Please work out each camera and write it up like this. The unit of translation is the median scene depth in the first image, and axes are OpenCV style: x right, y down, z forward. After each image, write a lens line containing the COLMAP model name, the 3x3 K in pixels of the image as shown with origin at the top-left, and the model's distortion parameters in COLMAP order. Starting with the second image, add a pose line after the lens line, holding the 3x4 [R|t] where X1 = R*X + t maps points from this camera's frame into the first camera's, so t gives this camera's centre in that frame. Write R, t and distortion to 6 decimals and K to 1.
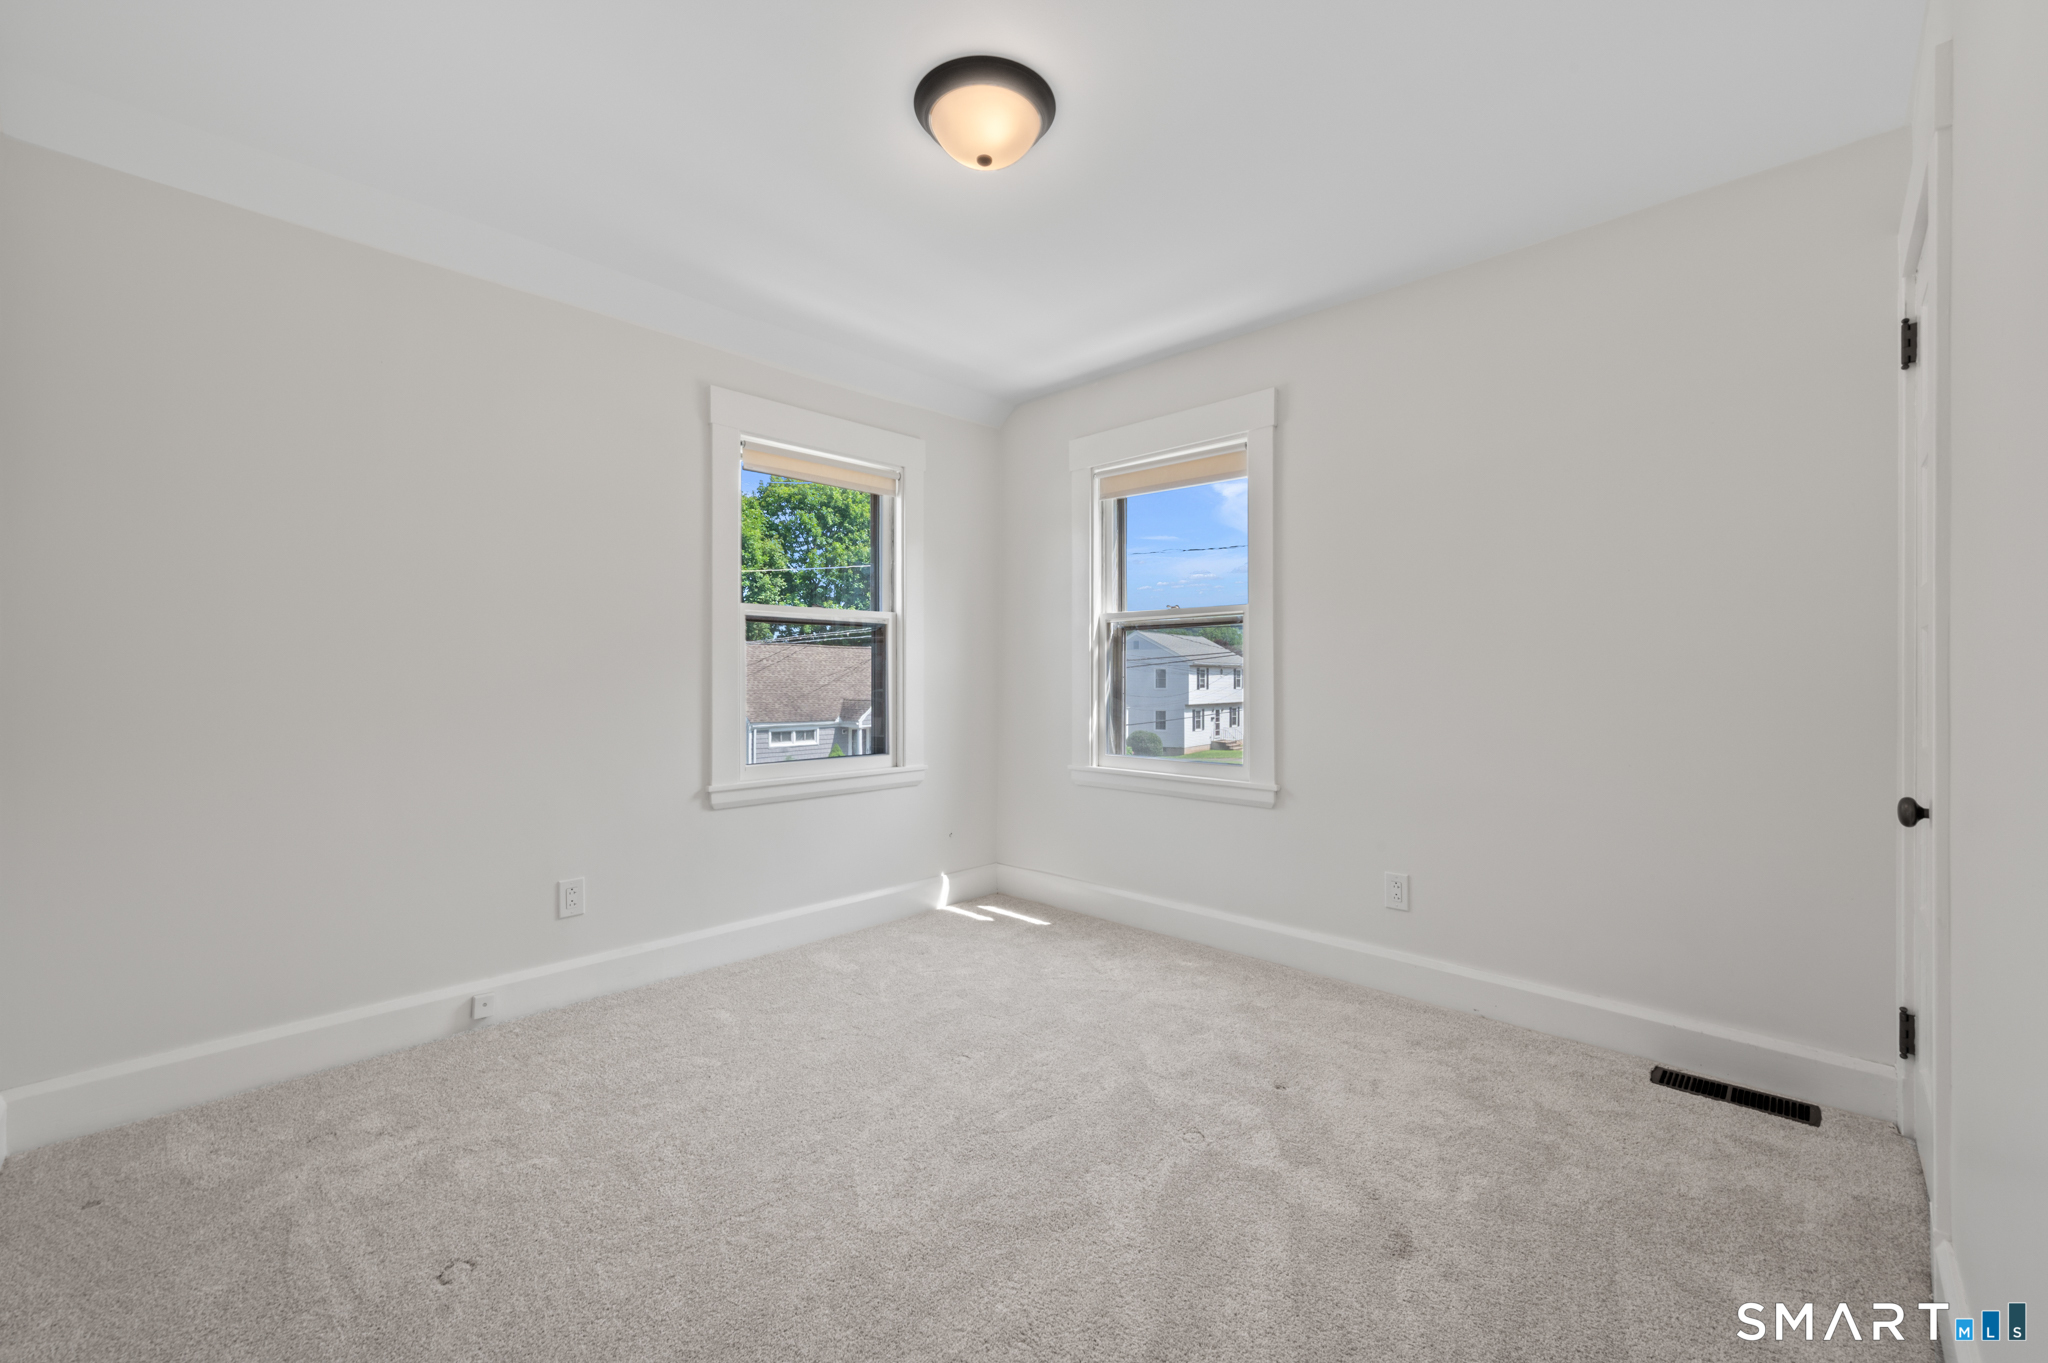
lens RADIAL K [[889.4, 0, 1035.1], [0, 889.4, 669.9], [0, 0, 1]] dist [0.037514, 0.000054]
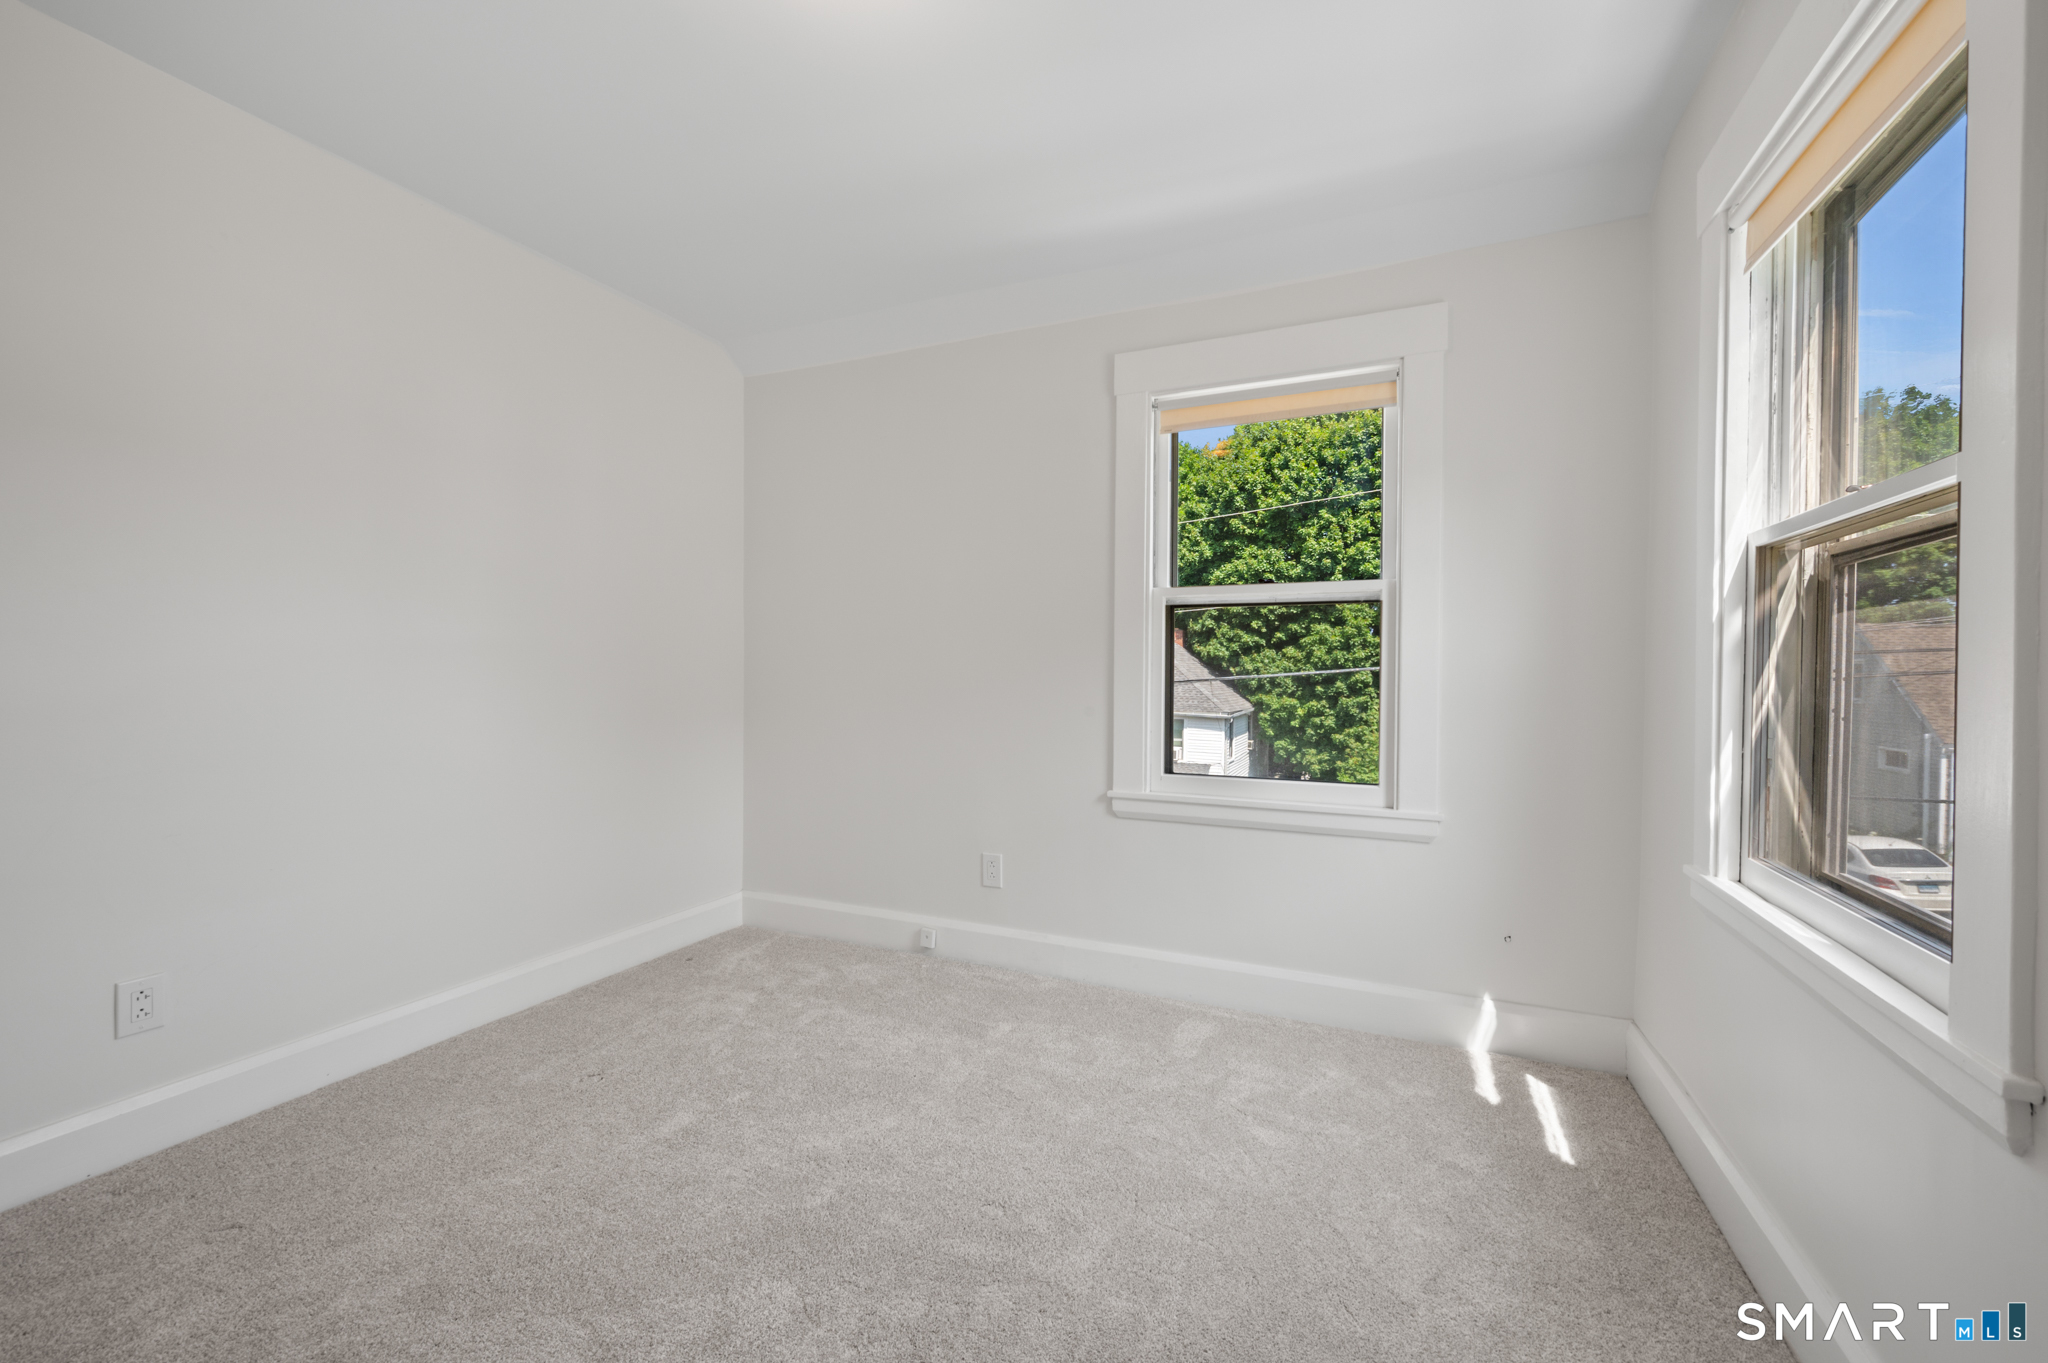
lens RADIAL K [[840.2, 0, 1000.1], [0, 840.2, 673.3], [0, 0, 1]] dist [-0.000046, 0.000135]
pose [[0.314270, 0.008264, -0.949298, 0.418748], [-0.003529, 0.999965, 0.007536, 0.002848], [0.949327, 0.000982, 0.314288, 0.616685]]
